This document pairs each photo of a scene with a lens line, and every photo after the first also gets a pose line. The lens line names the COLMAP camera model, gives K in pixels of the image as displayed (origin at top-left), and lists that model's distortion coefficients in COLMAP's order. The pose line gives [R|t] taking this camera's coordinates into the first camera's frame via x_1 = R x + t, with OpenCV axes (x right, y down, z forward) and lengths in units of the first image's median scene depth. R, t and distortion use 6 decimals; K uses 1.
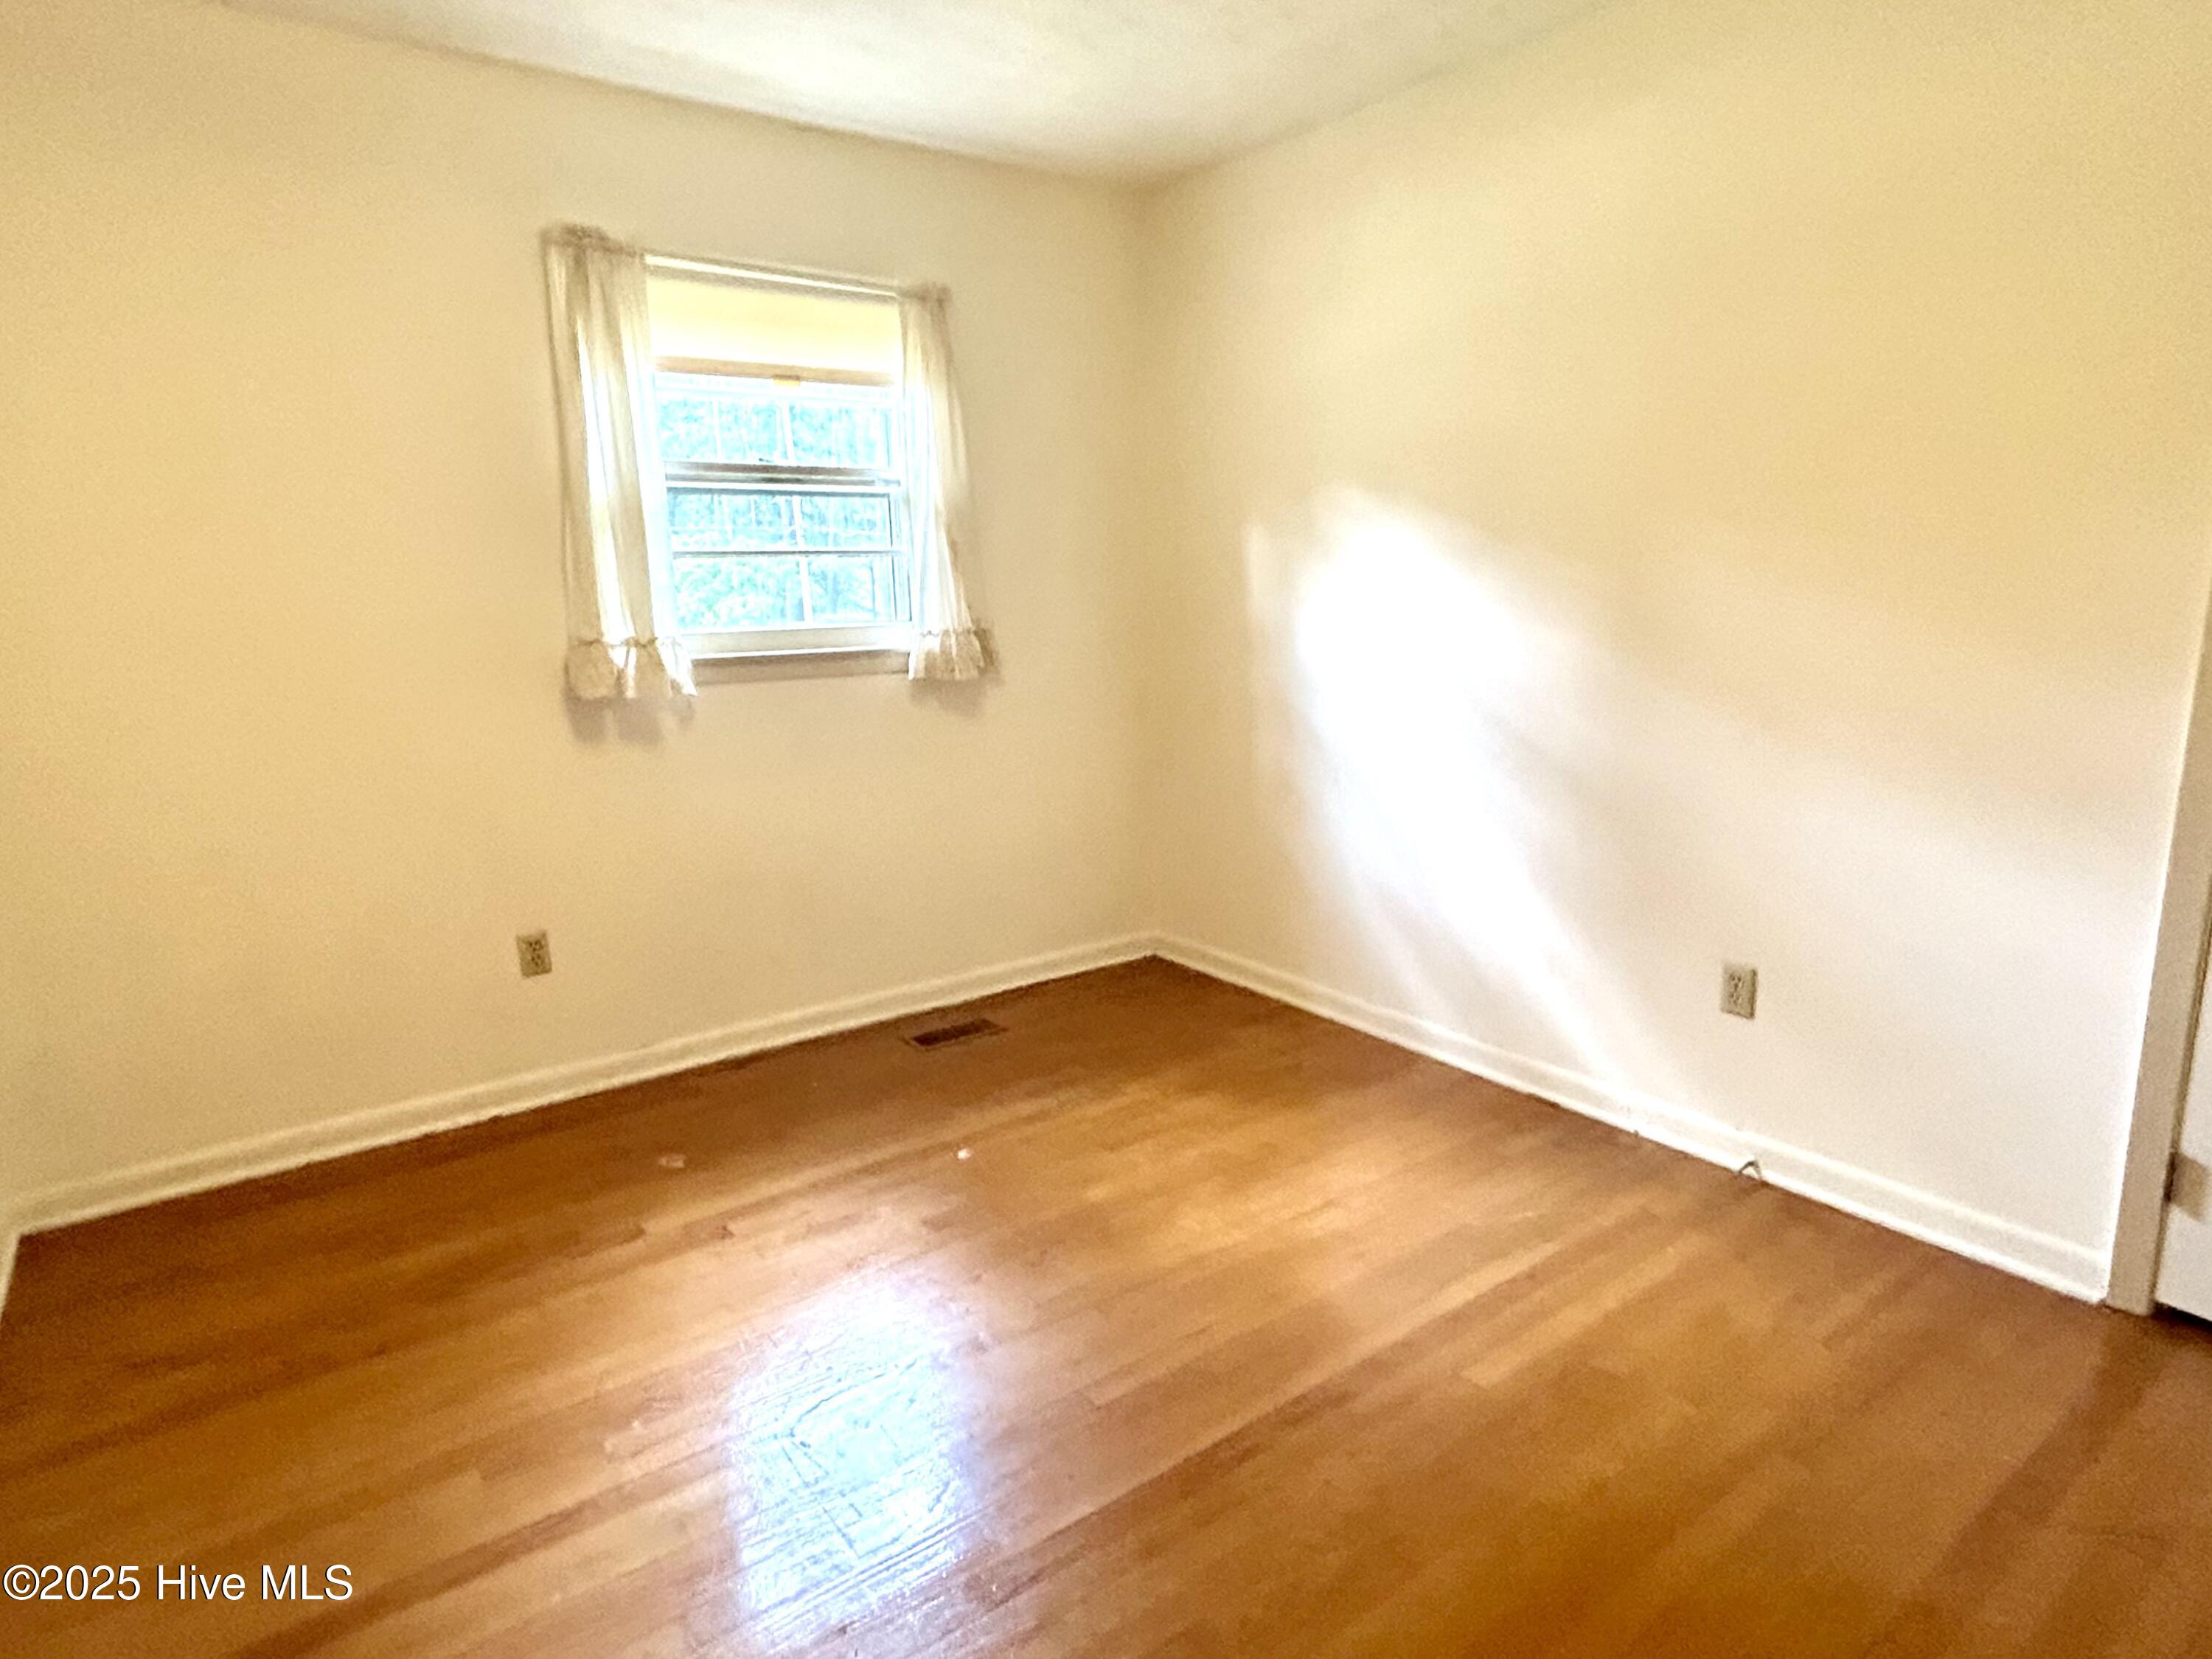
lens RADIAL K [[1223.5, 0, 1106.0], [0, 1223.5, 829.5], [0, 0, 1]] dist [-0.003257, -0.000678]
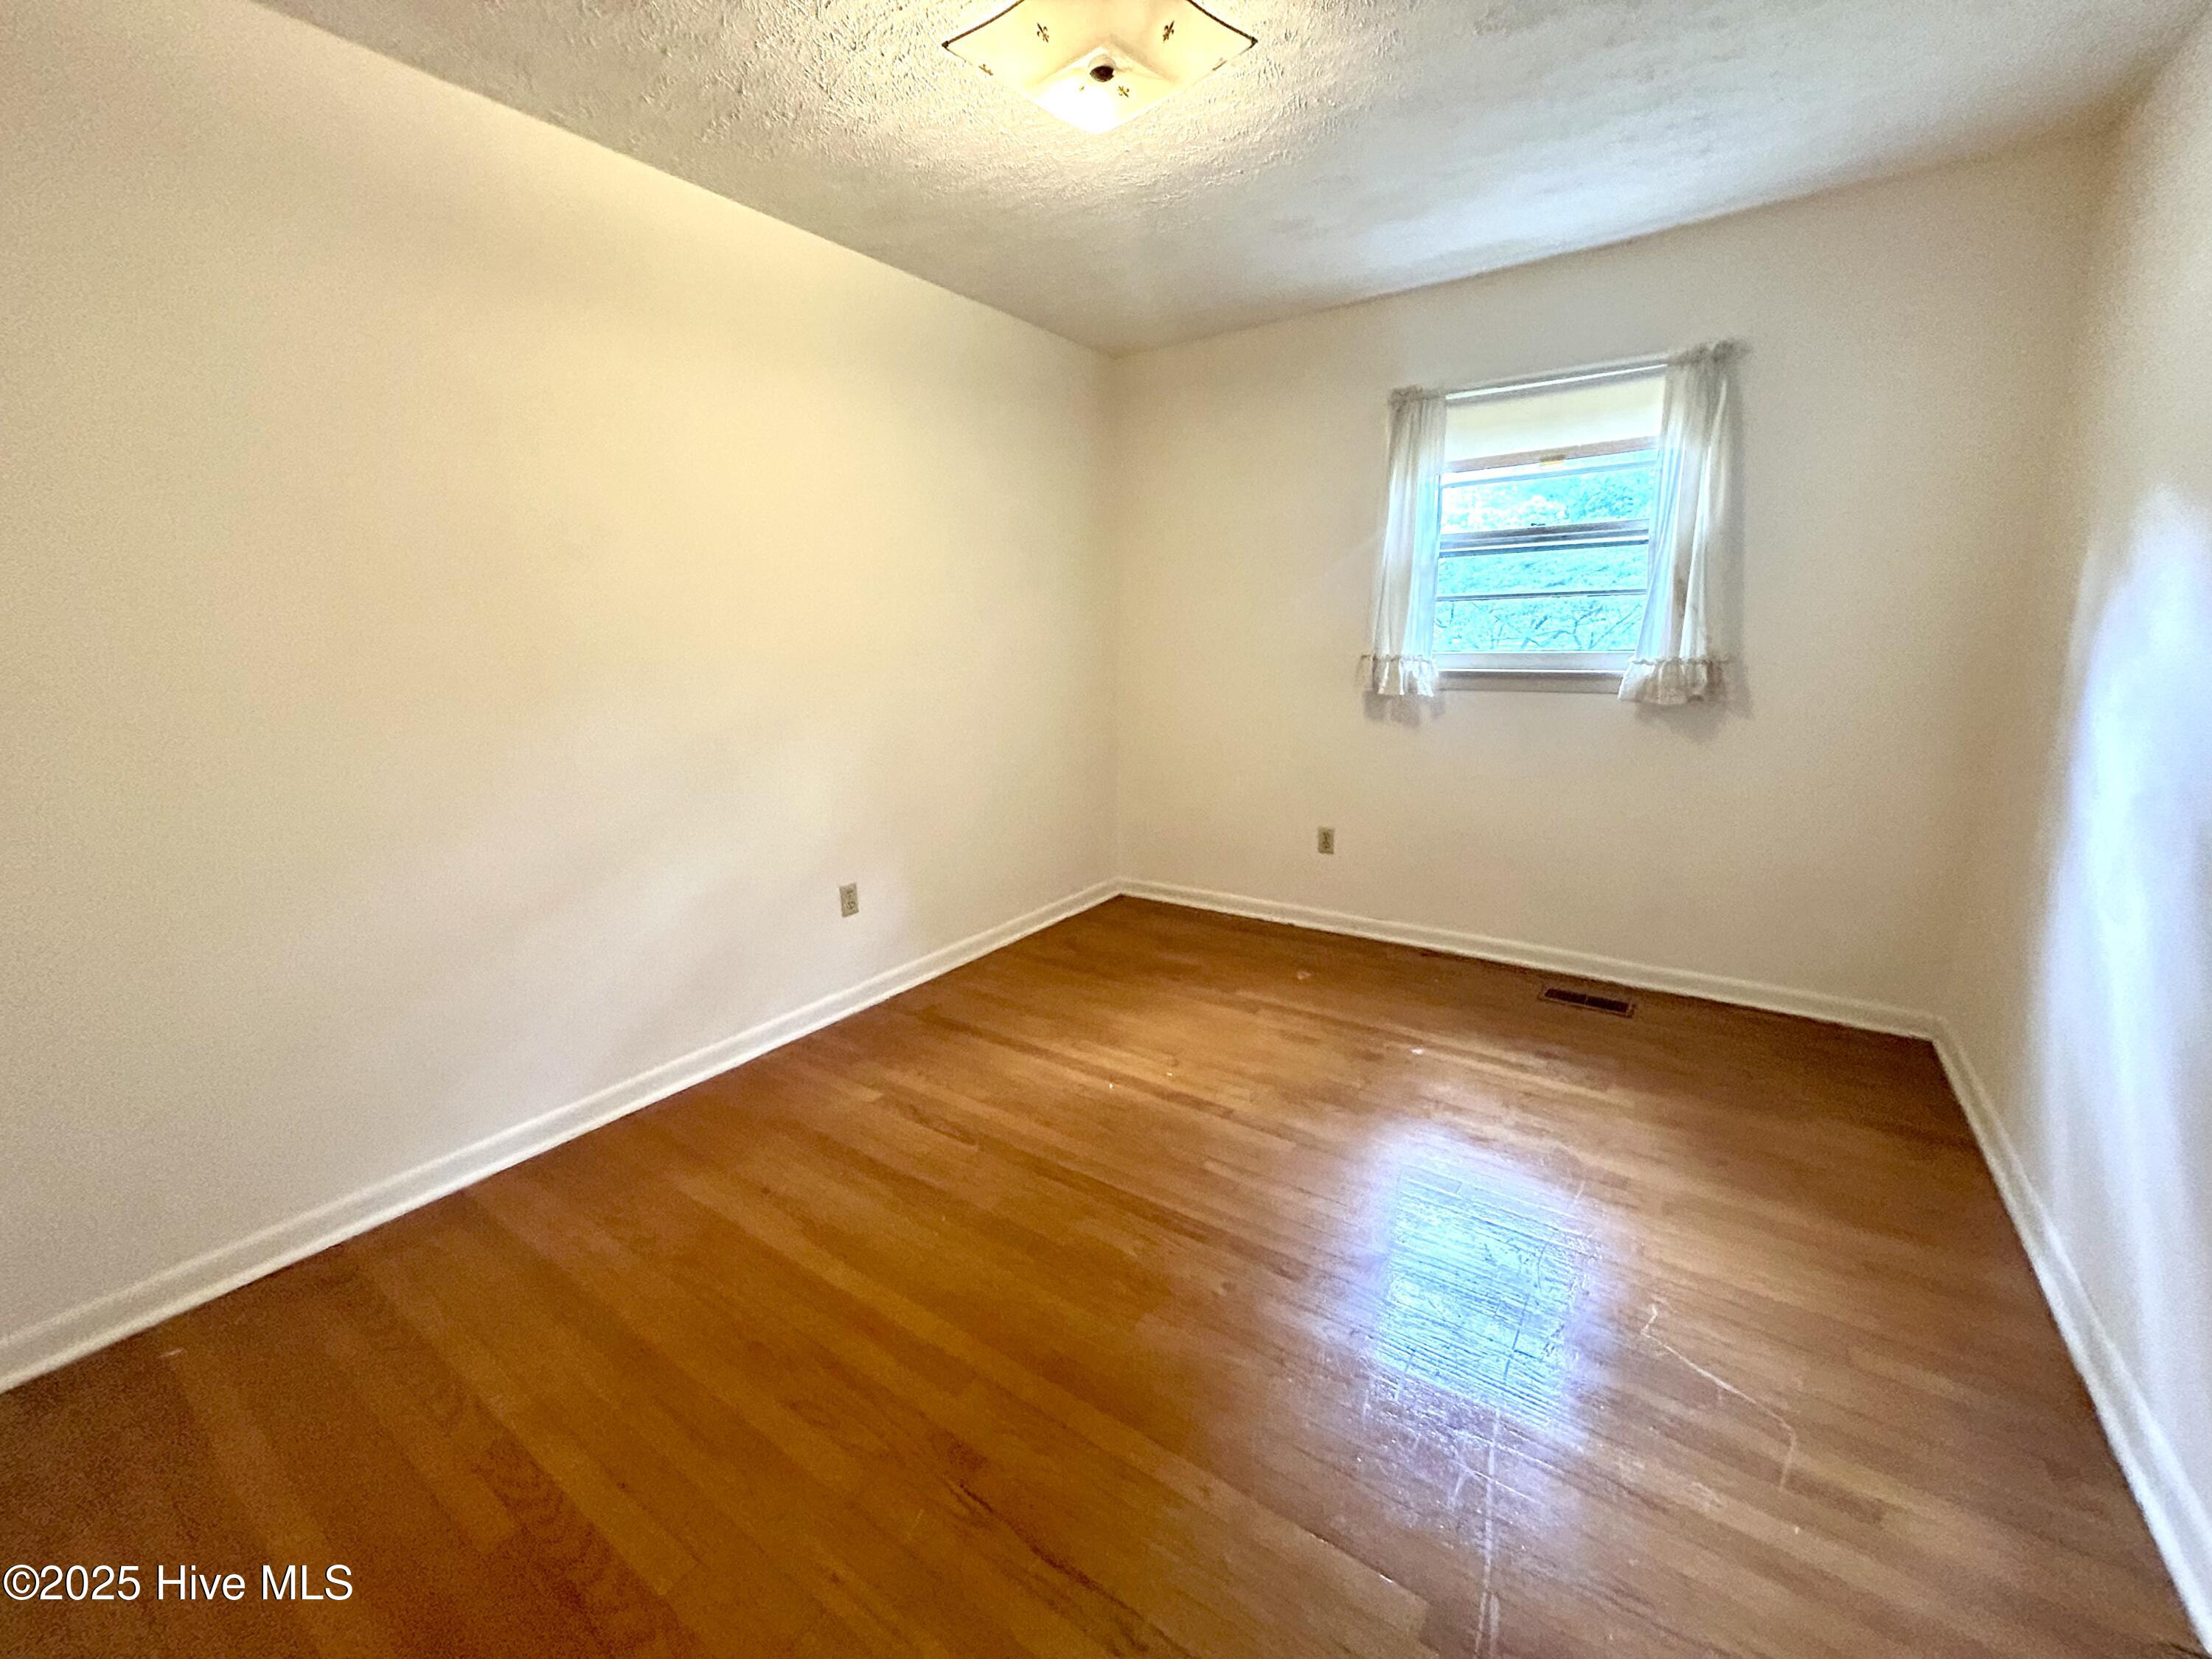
lens RADIAL K [[883.2, 0, 1102.9], [0, 883.2, 825.3], [0, 0, 1]] dist [-0.001751, -0.000043]
pose [[0.320990, 0.216957, -0.921897, 0.542860], [-0.177488, 0.969942, 0.166465, -0.065533], [0.930303, 0.110192, 0.349849, 0.279031]]
